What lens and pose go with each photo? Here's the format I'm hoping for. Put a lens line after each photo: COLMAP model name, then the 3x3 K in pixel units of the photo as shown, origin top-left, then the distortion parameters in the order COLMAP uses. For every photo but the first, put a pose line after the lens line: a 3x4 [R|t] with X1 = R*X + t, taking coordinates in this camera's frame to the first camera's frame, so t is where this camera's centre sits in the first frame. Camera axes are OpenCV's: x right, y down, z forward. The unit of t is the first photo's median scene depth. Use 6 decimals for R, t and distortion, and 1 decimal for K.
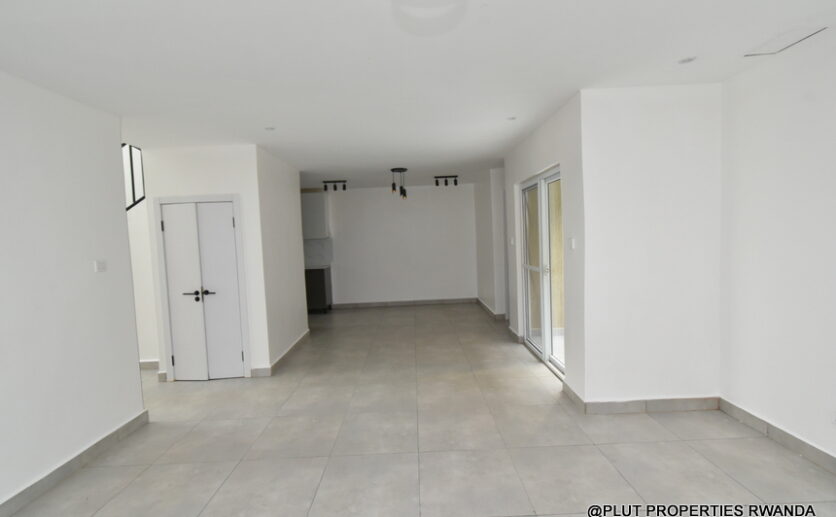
lens RADIAL K [[367.6, 0, 415.6], [0, 367.6, 257.3], [0, 0, 1]] dist [0.001257, 0.000180]
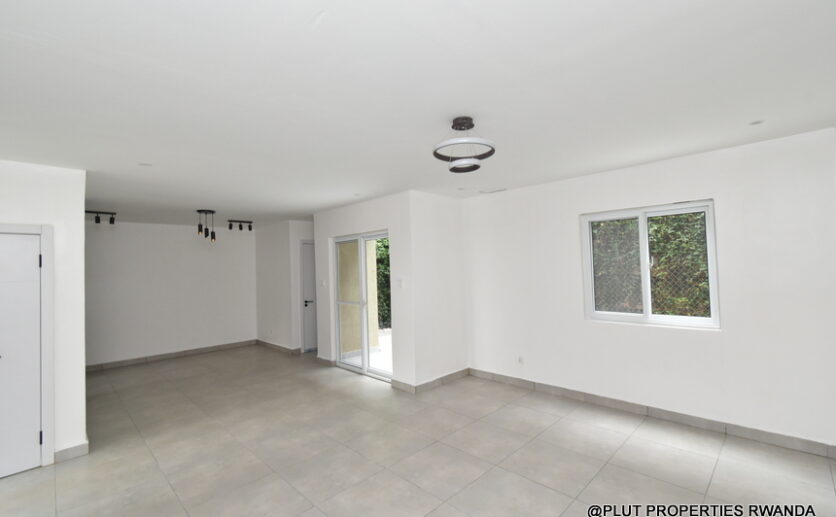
lens RADIAL K [[367.6, 0, 415.6], [0, 367.6, 257.3], [0, 0, 1]] dist [0.001257, 0.000180]
pose [[0.714325, 0.041266, 0.698596, -0.461742], [0.040344, 0.994171, -0.099979, 0.007167], [-0.698650, 0.099602, 0.708497, -0.108915]]
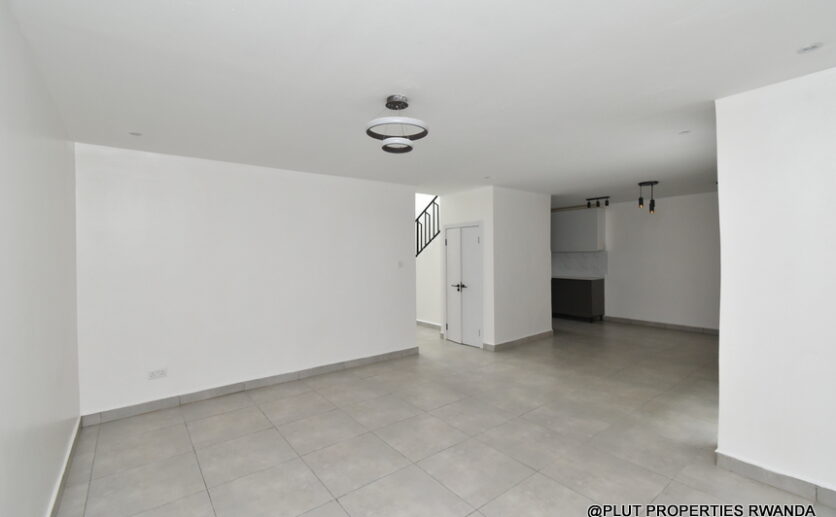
lens RADIAL K [[367.6, 0, 415.6], [0, 367.6, 257.3], [0, 0, 1]] dist [0.001257, 0.000180]
pose [[0.604442, 0.041287, -0.795578, 0.510443], [-0.057990, 0.998287, 0.007749, -0.023331], [0.794535, 0.041452, 0.605801, -0.083387]]
